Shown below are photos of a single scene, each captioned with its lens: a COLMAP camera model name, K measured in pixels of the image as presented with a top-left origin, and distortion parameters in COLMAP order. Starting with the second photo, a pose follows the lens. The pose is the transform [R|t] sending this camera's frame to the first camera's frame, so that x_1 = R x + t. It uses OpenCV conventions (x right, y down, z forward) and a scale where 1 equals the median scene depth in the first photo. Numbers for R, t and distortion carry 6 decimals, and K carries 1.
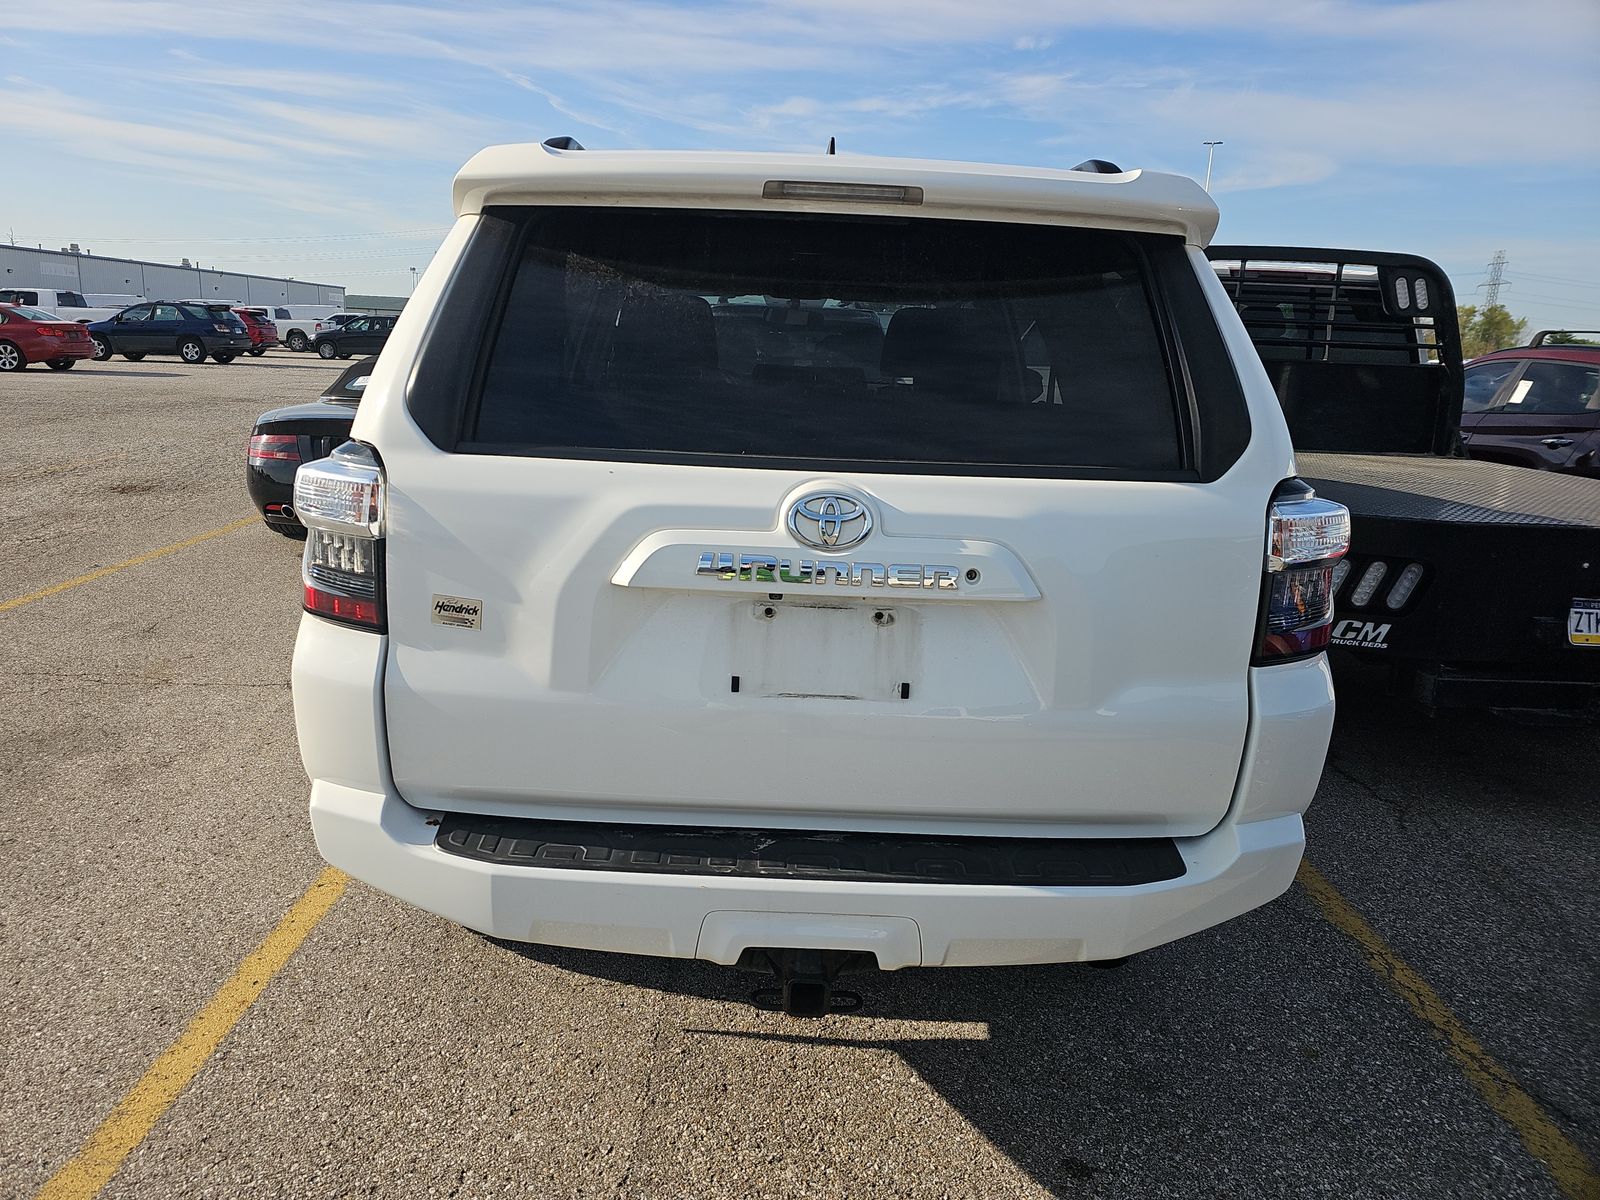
lens RADIAL K [[1073.1, 0, 794.3], [0, 1073.1, 620.0], [0, 0, 1]] dist [0.061439, -0.053528]
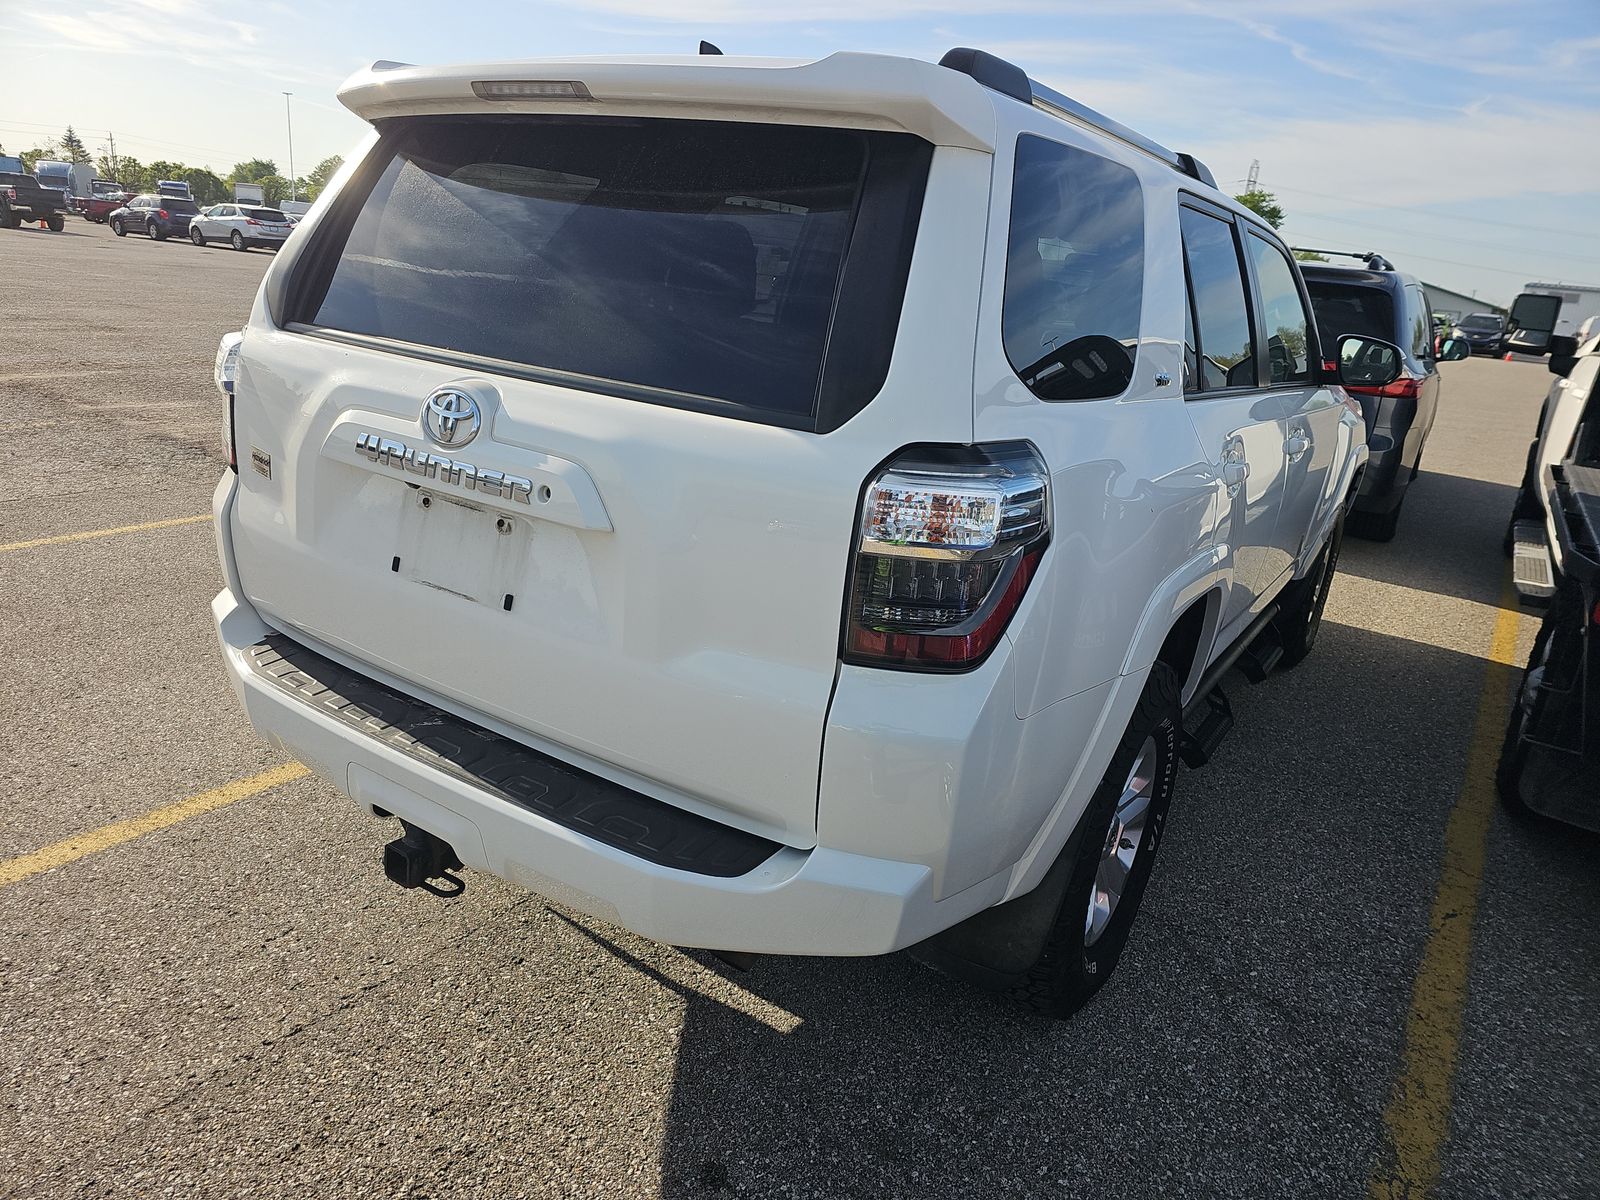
lens RADIAL K [[1073.1, 0, 794.3], [0, 1073.1, 620.0], [0, 0, 1]] dist [0.061439, -0.053528]
pose [[0.824734, 0.209368, -0.525337, 0.847675], [-0.194102, 0.977311, 0.084775, -0.053689], [0.531167, 0.032052, 0.846661, 0.298710]]
